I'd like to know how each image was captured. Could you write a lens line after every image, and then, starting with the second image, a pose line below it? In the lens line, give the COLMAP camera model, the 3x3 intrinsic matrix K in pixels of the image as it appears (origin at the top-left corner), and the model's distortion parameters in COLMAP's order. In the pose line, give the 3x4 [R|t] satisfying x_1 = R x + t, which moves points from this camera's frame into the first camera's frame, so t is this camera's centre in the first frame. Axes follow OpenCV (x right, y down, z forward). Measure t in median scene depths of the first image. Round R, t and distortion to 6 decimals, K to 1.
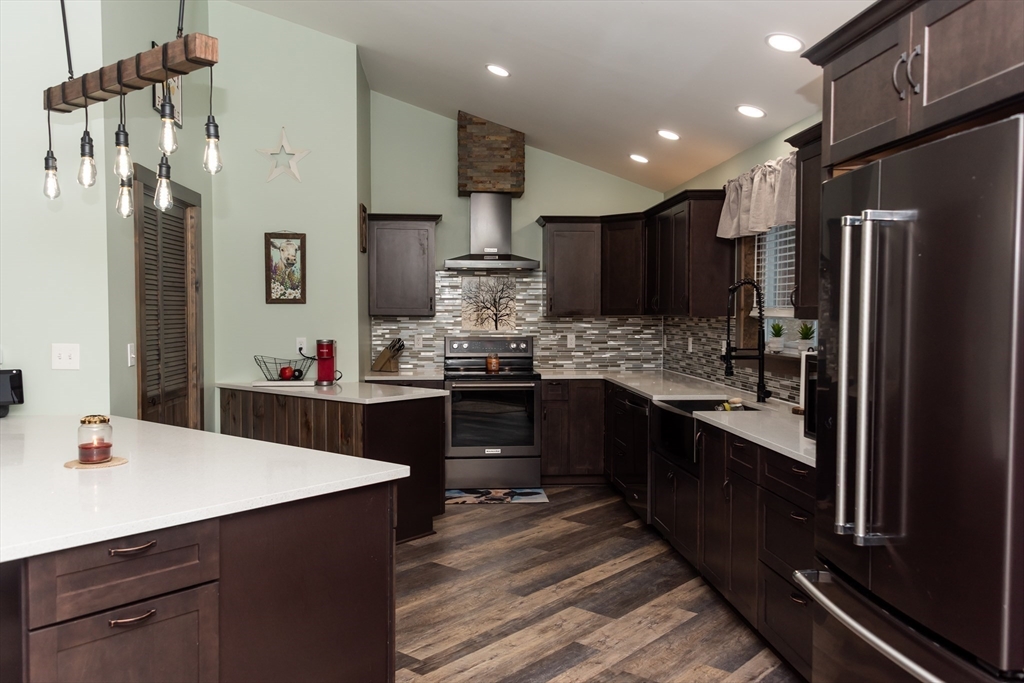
lens RADIAL K [[823.2, 0, 513.8], [0, 823.2, 346.0], [0, 0, 1]] dist [0.031899, -0.003821]
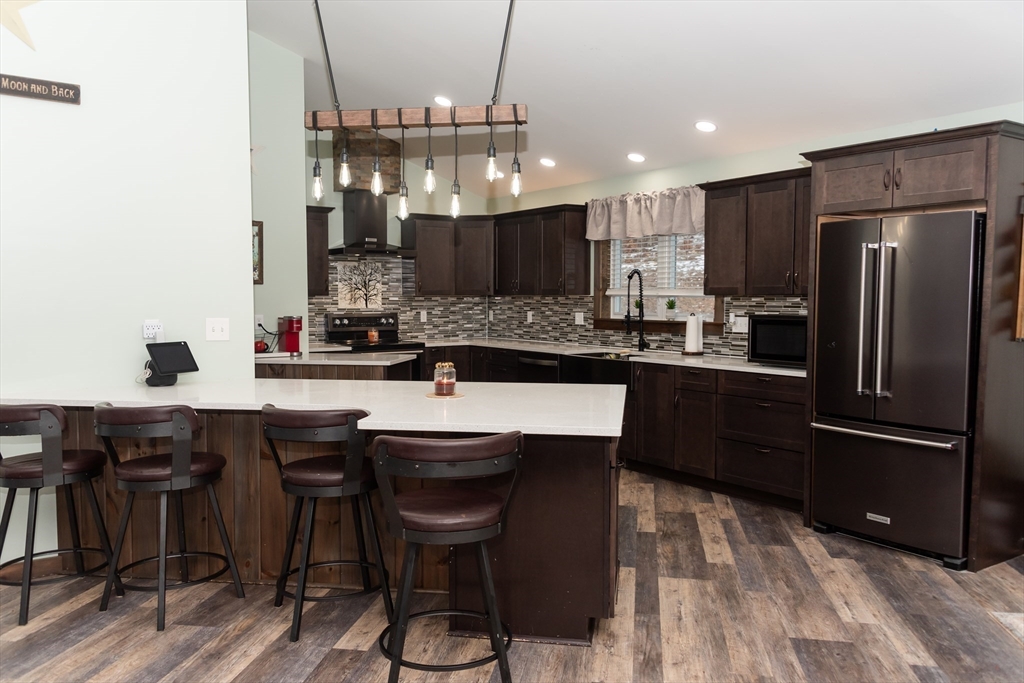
lens RADIAL K [[823.2, 0, 508.5], [0, 823.2, 340.9], [0, 0, 1]] dist [0.031899, -0.003821]
pose [[0.852689, -0.030421, 0.521533, -0.462366], [0.023643, 0.999527, 0.019647, 0.009269], [-0.521884, -0.004422, 0.853005, -0.105207]]
